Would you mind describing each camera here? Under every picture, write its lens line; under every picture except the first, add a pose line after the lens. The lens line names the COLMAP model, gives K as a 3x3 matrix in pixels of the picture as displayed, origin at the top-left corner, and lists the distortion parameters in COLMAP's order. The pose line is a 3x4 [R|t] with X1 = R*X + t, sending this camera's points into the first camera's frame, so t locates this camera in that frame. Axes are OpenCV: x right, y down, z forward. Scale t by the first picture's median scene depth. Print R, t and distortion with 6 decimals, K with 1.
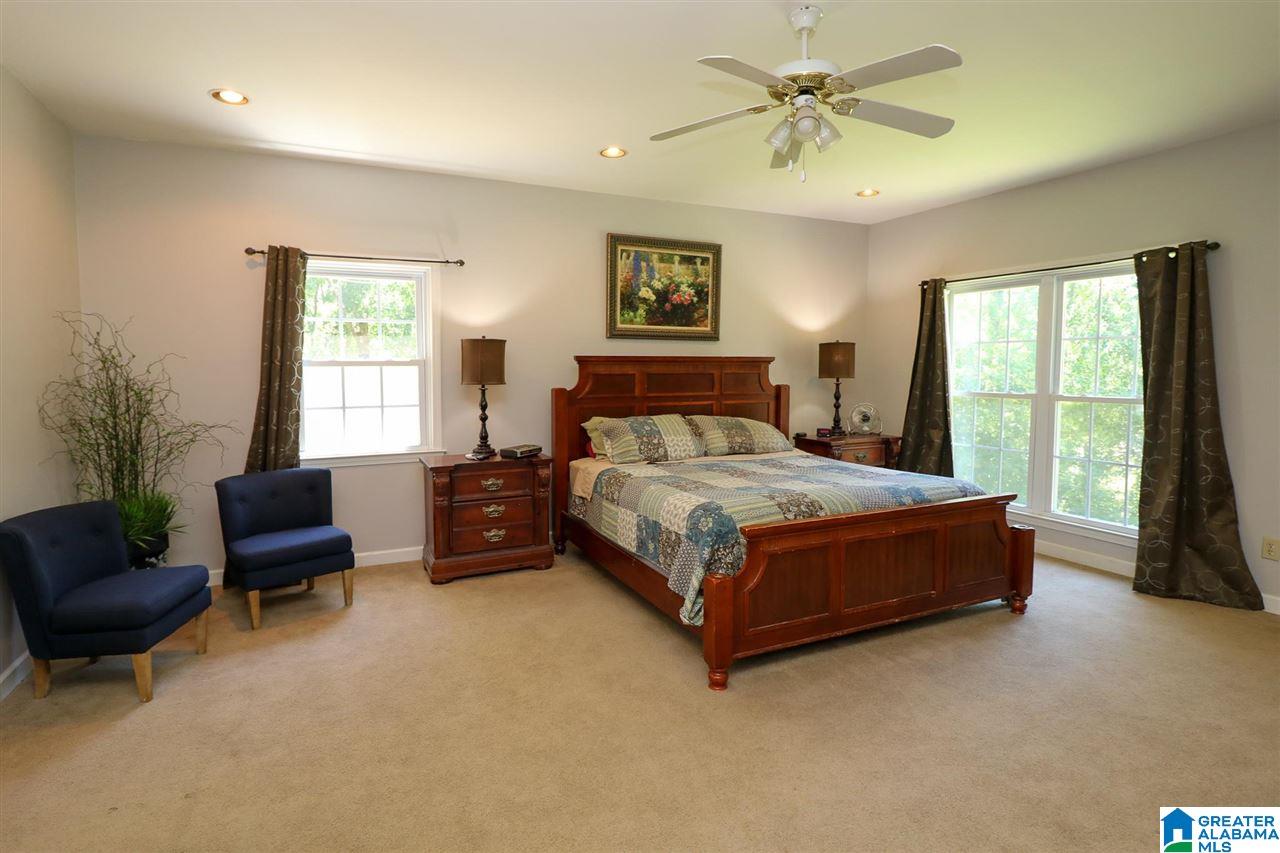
lens RADIAL K [[637.2, 0, 626.1], [0, 637.2, 410.8], [0, 0, 1]] dist [0.000287, -0.014223]
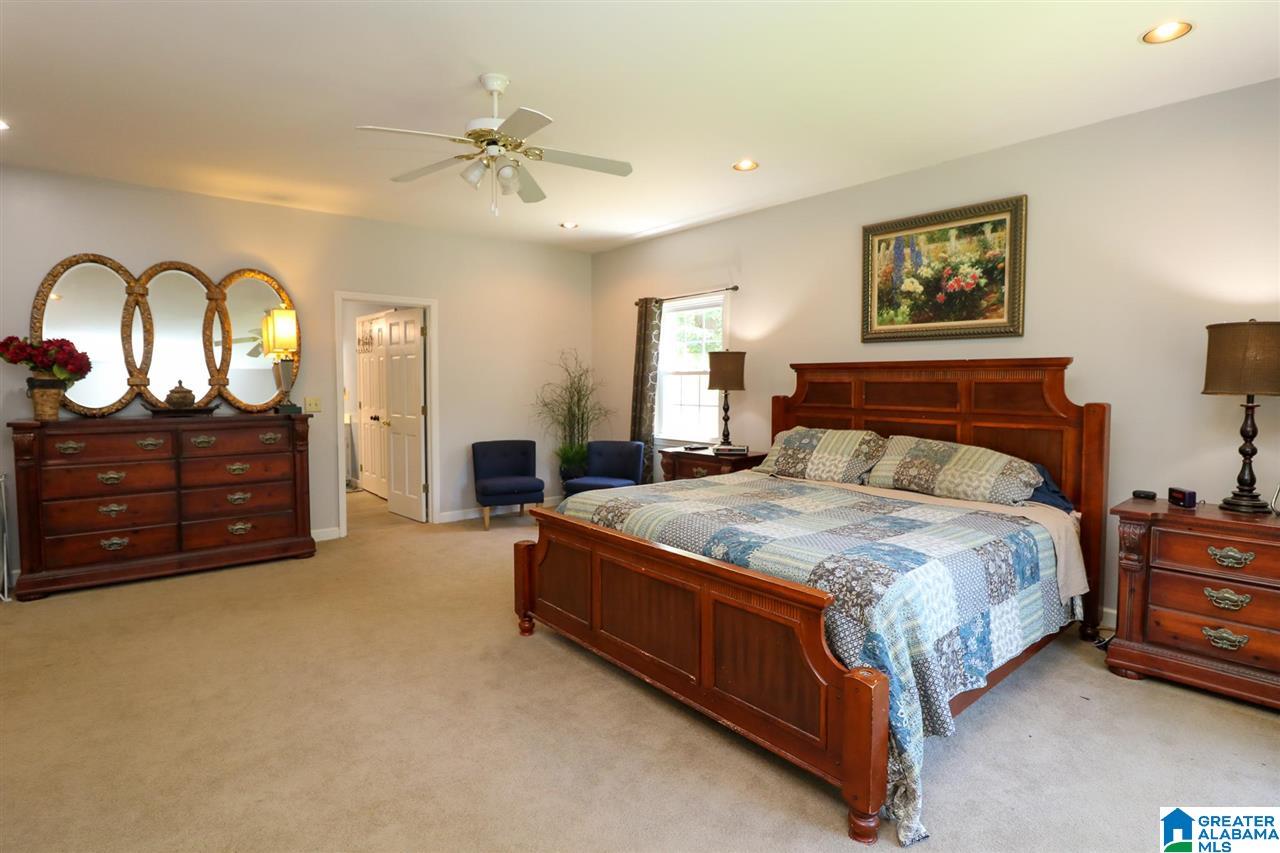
lens RADIAL K [[612.5, 0, 639.2], [0, 612.5, 409.8], [0, 0, 1]] dist [-0.000940, -0.010901]
pose [[0.290563, 0.047590, -0.955672, 0.806028], [-0.067662, 0.997284, 0.029090, -0.027112], [0.954461, 0.056210, 0.292994, 0.515730]]
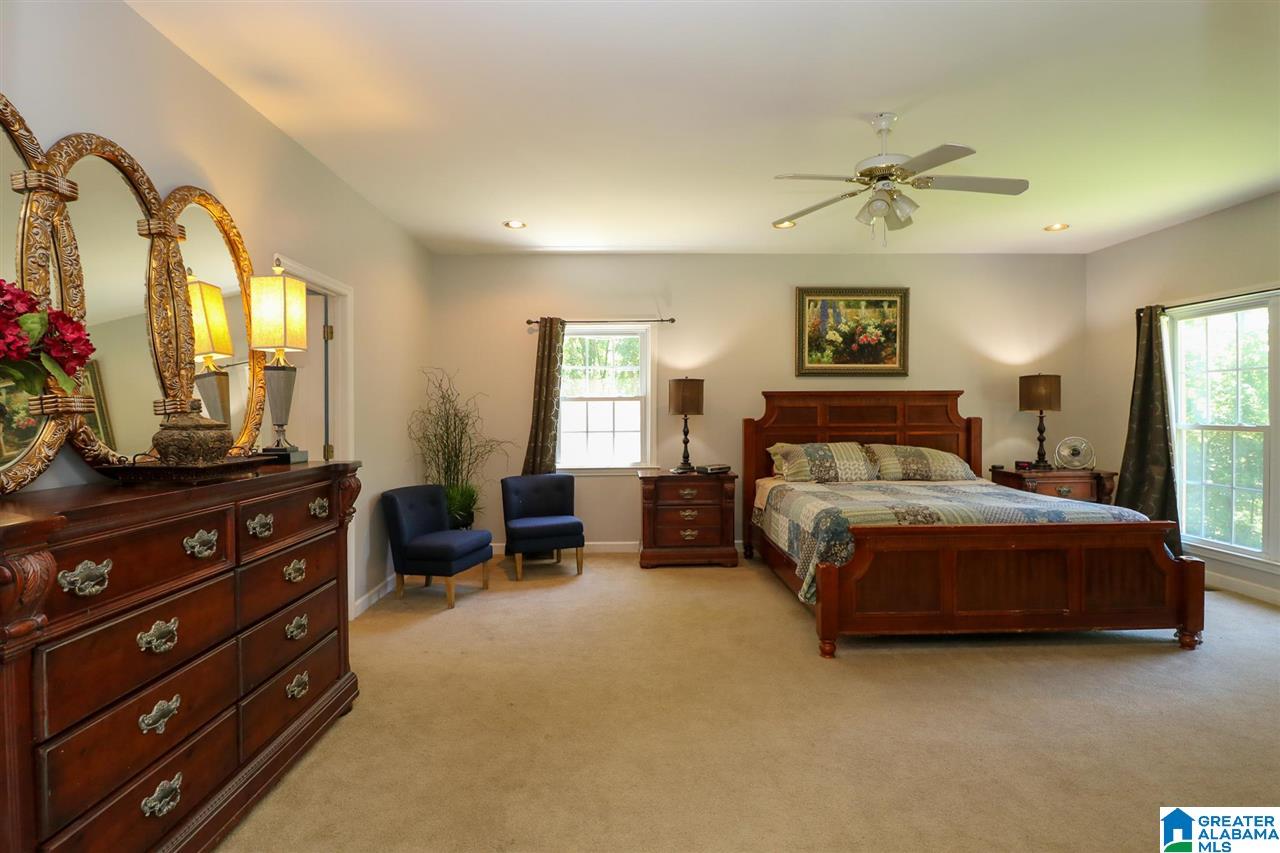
lens RADIAL K [[618.0, 0, 632.9], [0, 618.0, 413.4], [0, 0, 1]] dist [-0.000727, -0.010663]
pose [[0.915490, -0.000419, -0.402341, 0.171722], [-0.024317, 0.998114, -0.056370, 0.027091], [0.401605, 0.061390, 0.913753, -0.160747]]
